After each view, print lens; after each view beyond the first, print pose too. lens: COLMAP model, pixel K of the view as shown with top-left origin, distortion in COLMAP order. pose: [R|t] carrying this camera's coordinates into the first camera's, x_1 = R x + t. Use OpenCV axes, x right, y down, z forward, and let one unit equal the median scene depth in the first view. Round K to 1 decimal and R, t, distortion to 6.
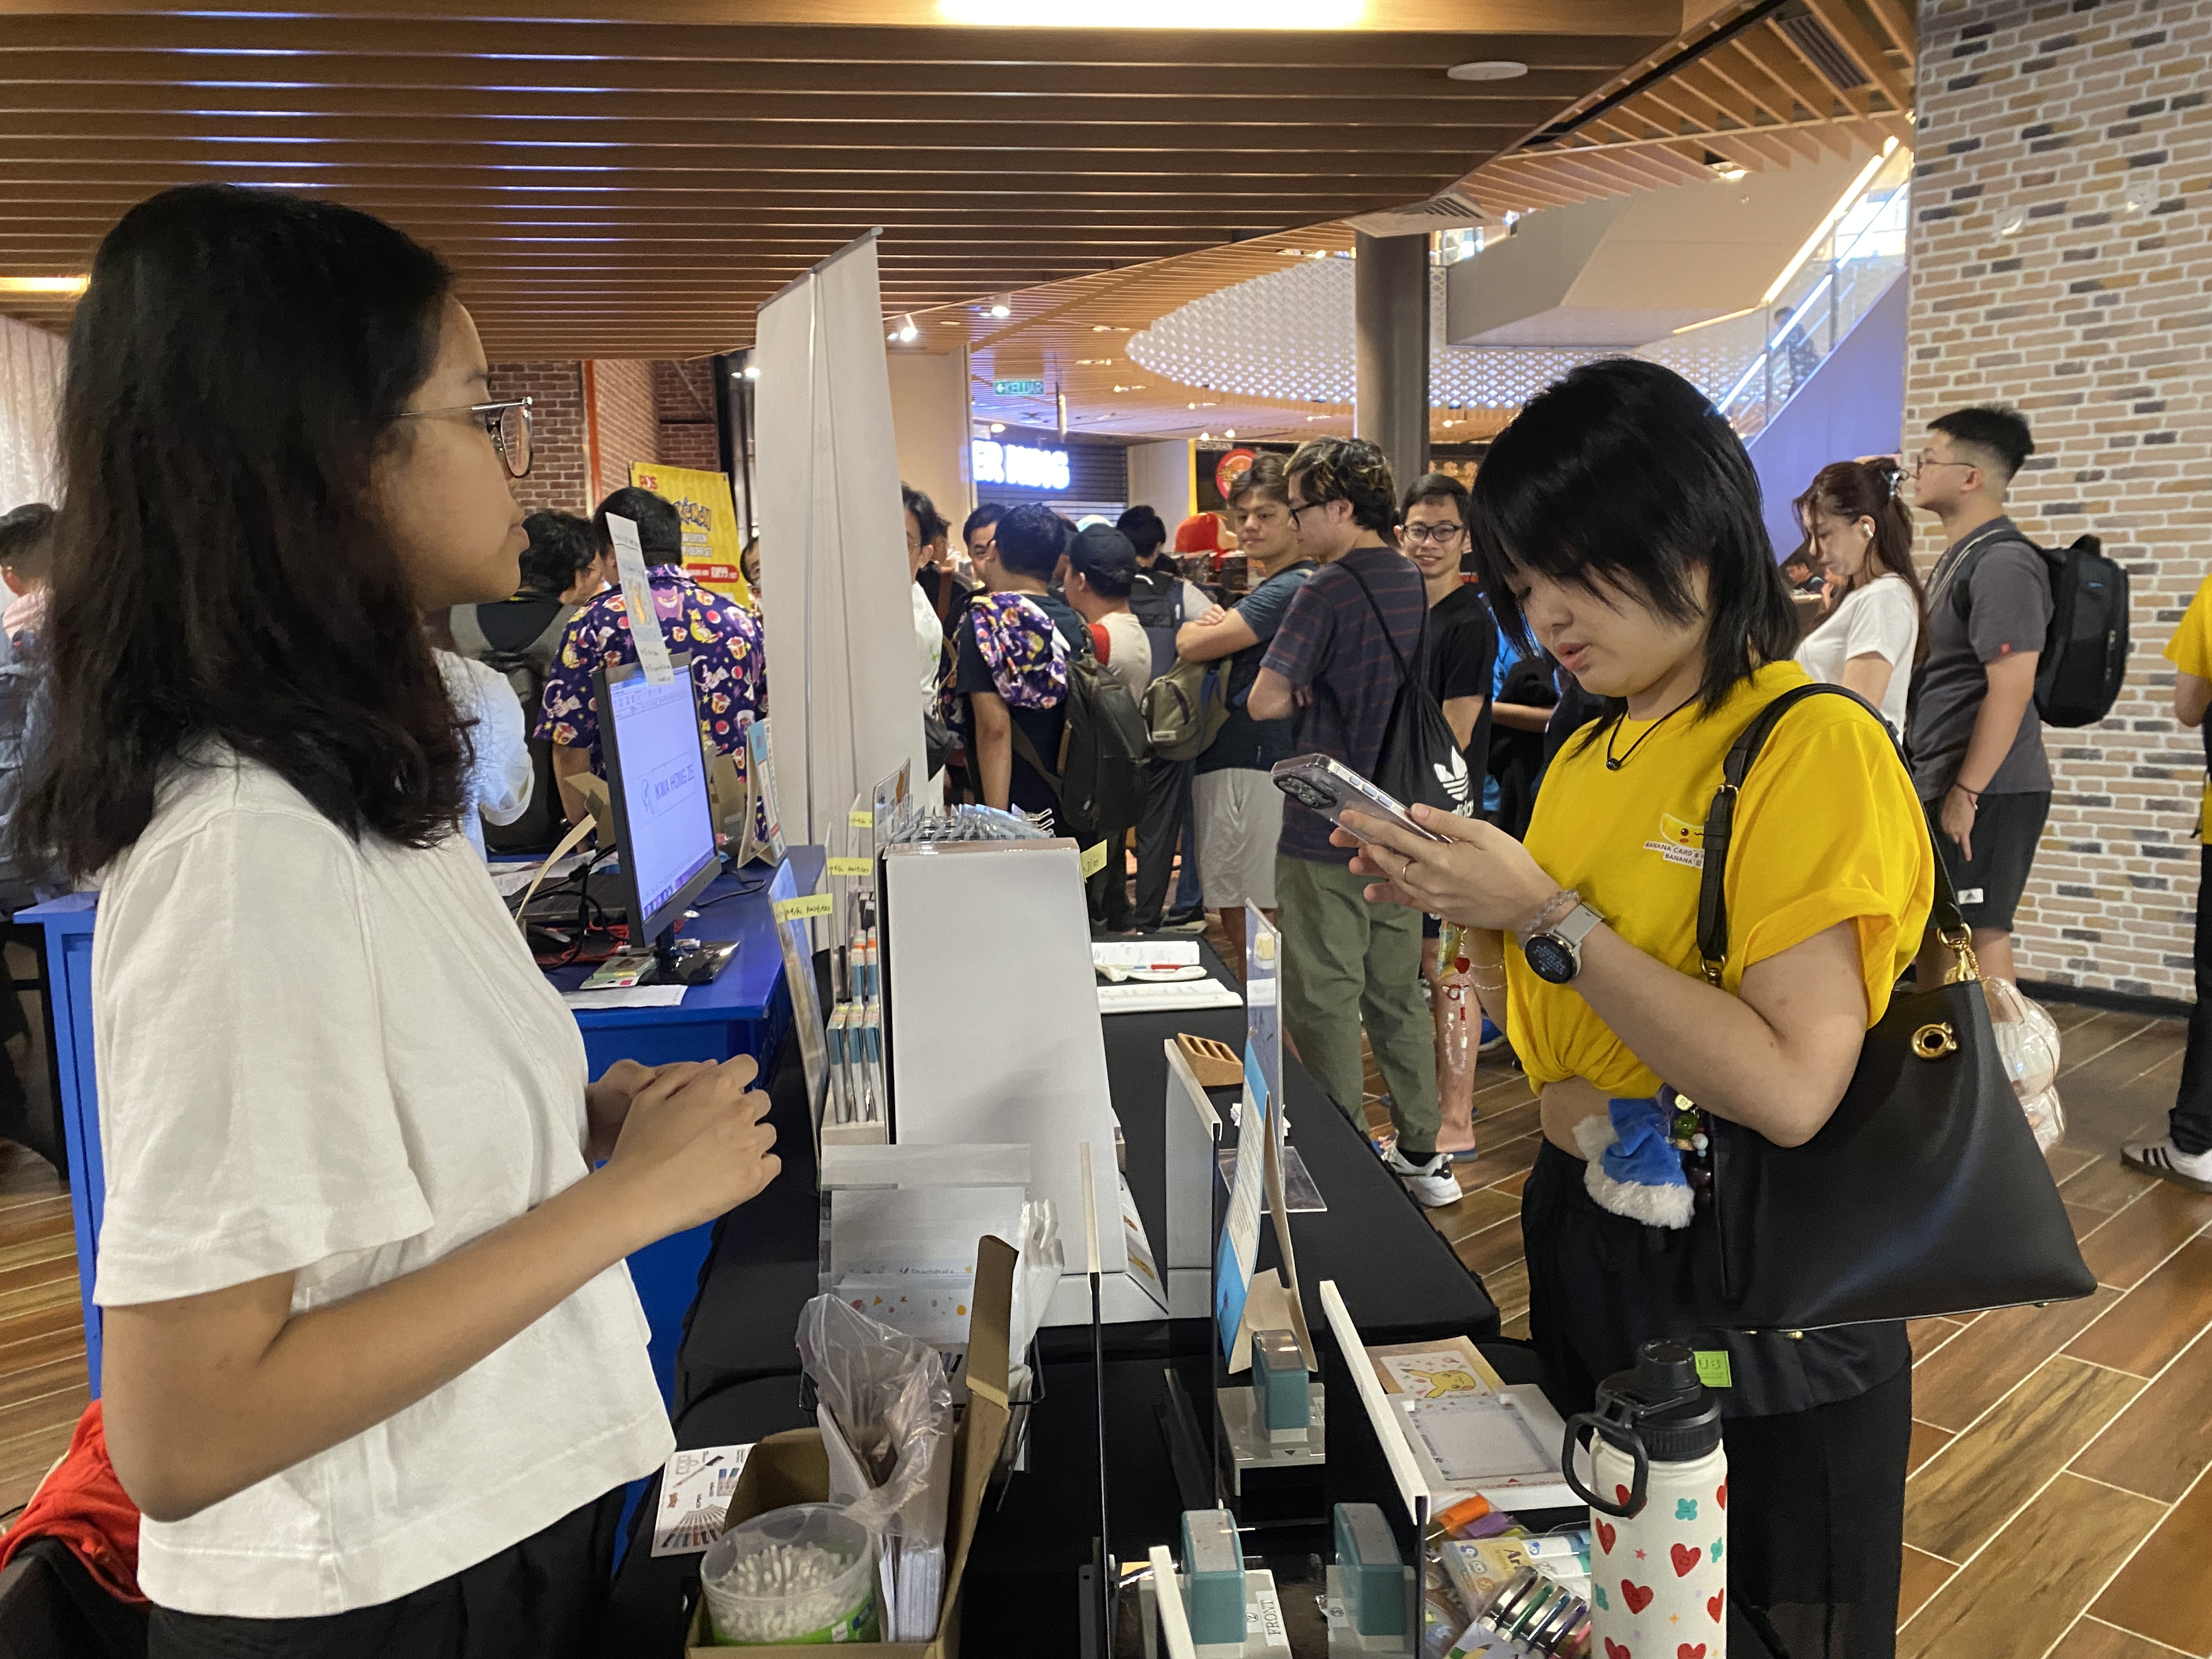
lens RADIAL K [[1696.5, 0, 1106.0], [0, 1696.5, 829.5], [0, 0, 1]] dist [-0.041315, -0.037855]
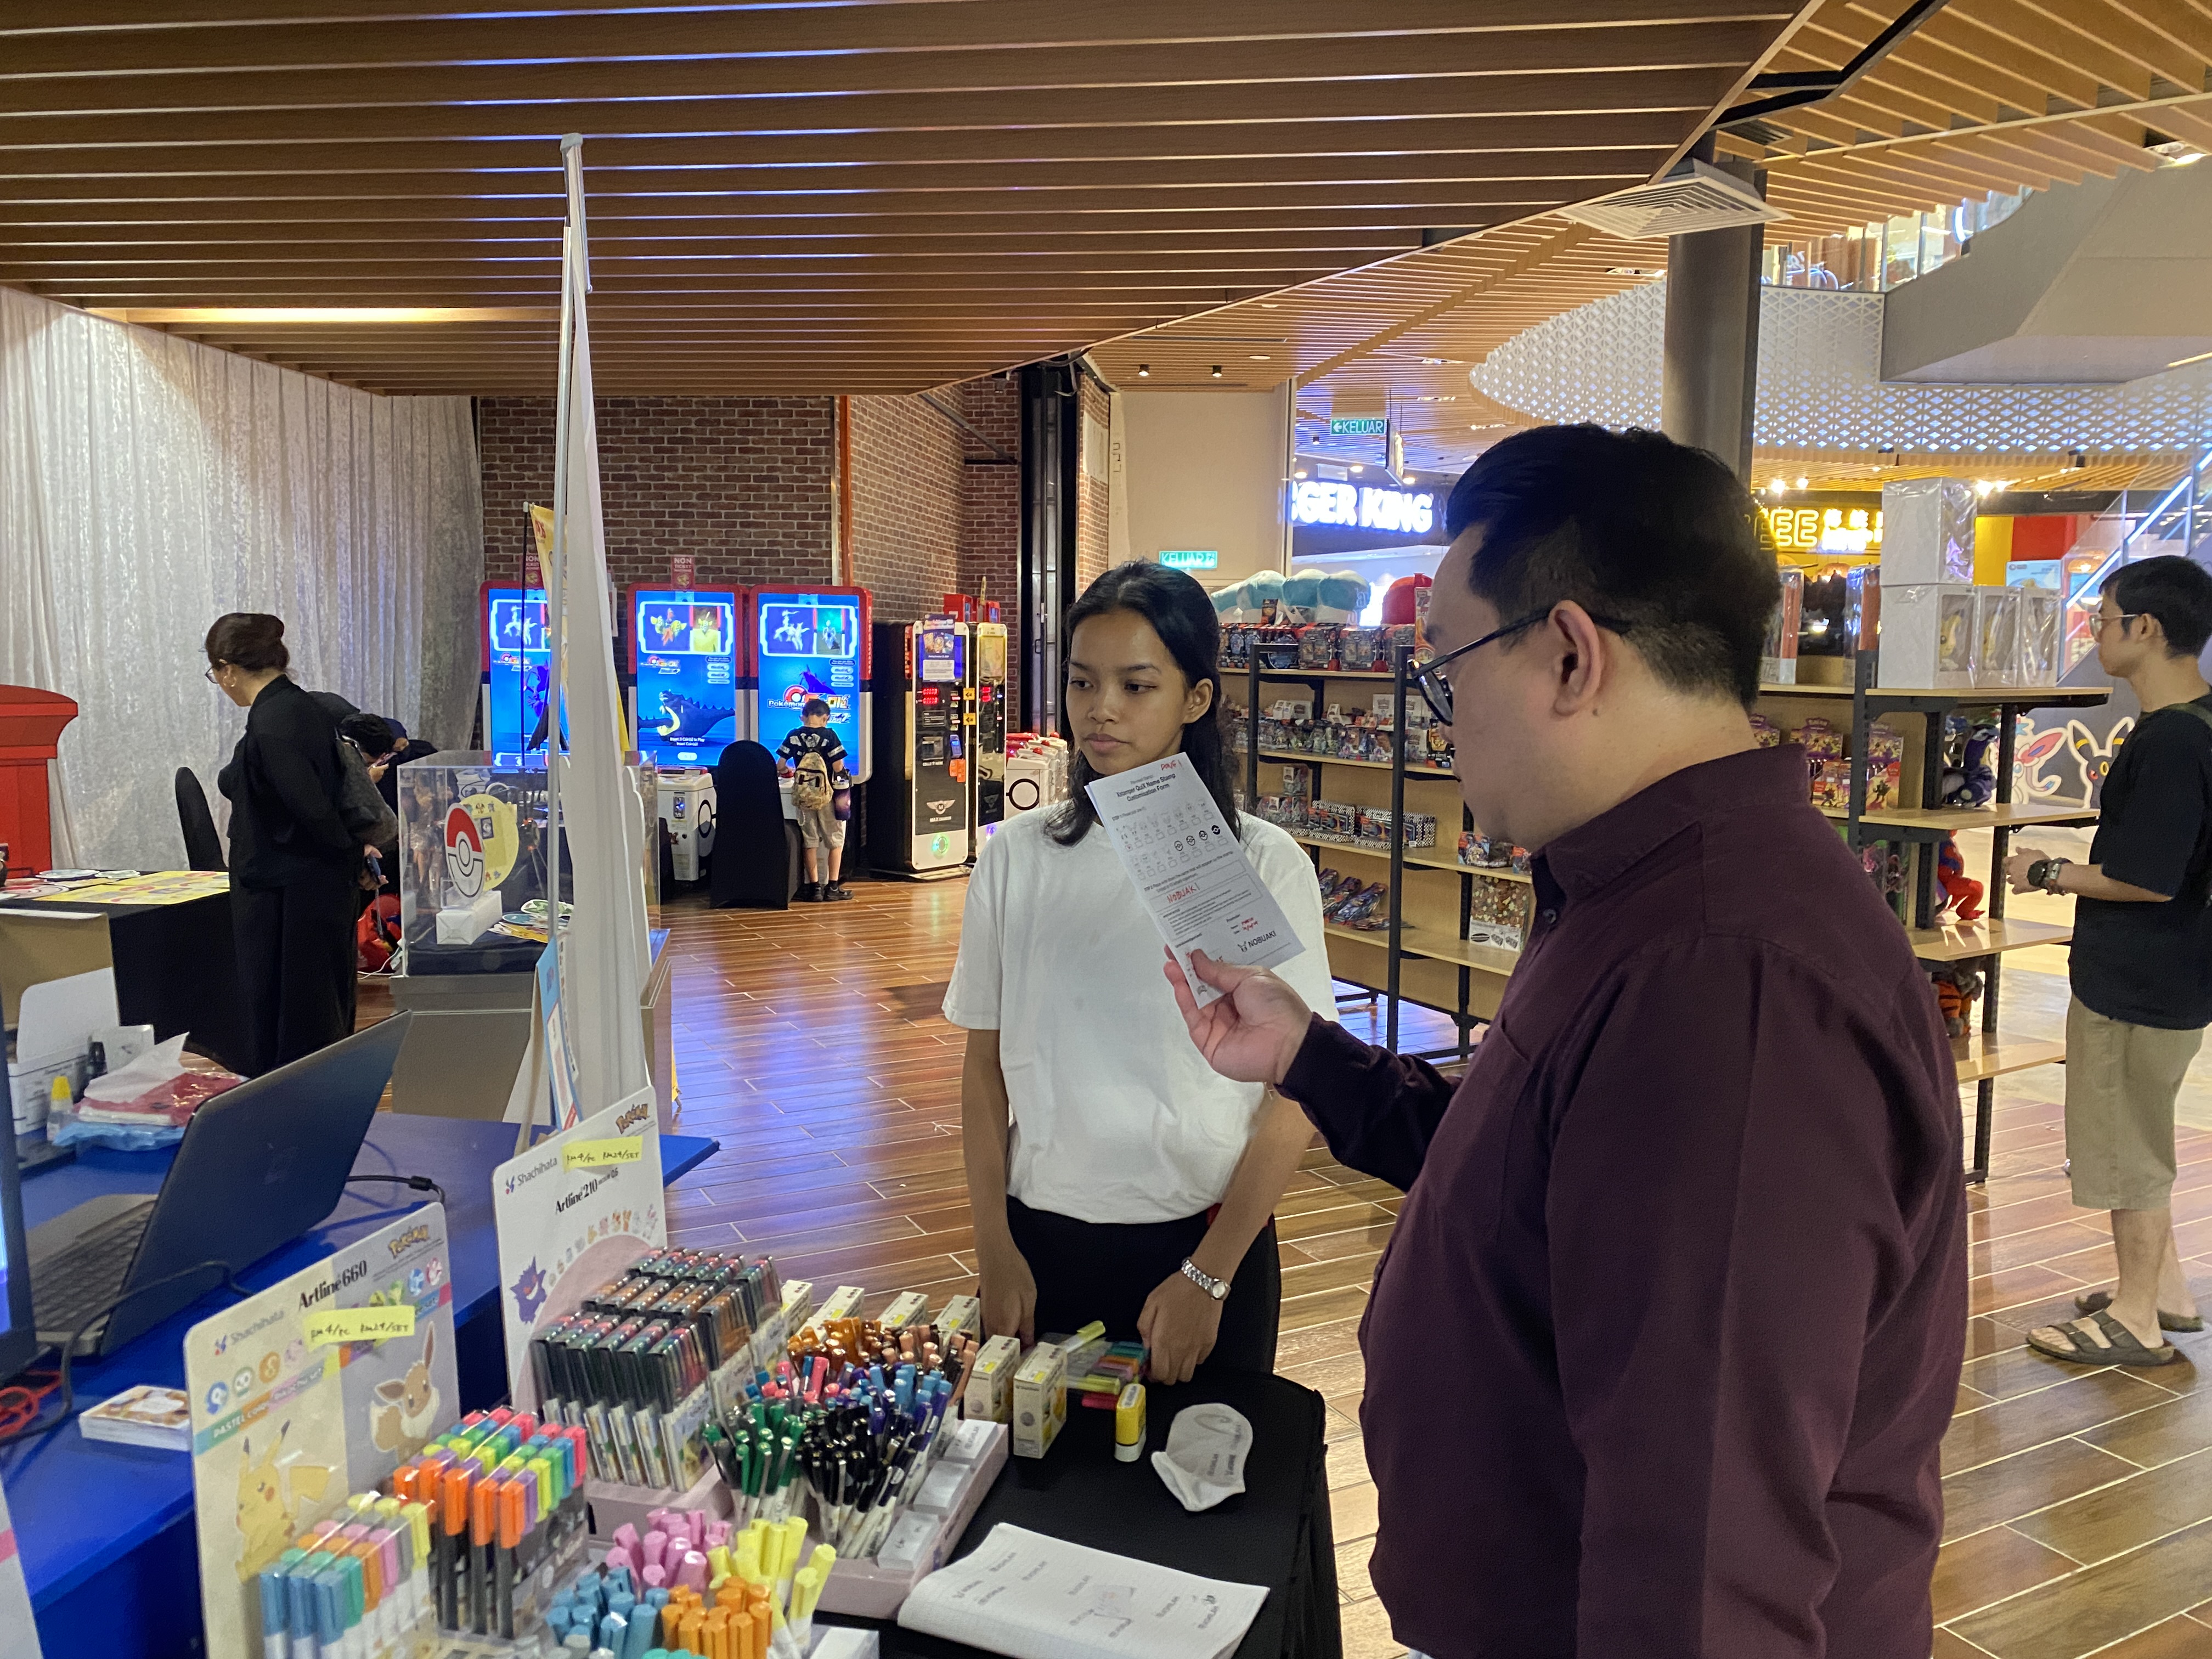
lens RADIAL K [[1677.5, 0, 1106.0], [0, 1677.5, 829.5], [0, 0, 1]] dist [-0.045562, 0.001023]
pose [[0.963329, 0.061666, -0.261141, 0.089903], [-0.066788, 0.997709, -0.010777, -0.028743], [0.259879, 0.027823, 0.965240, 0.113014]]
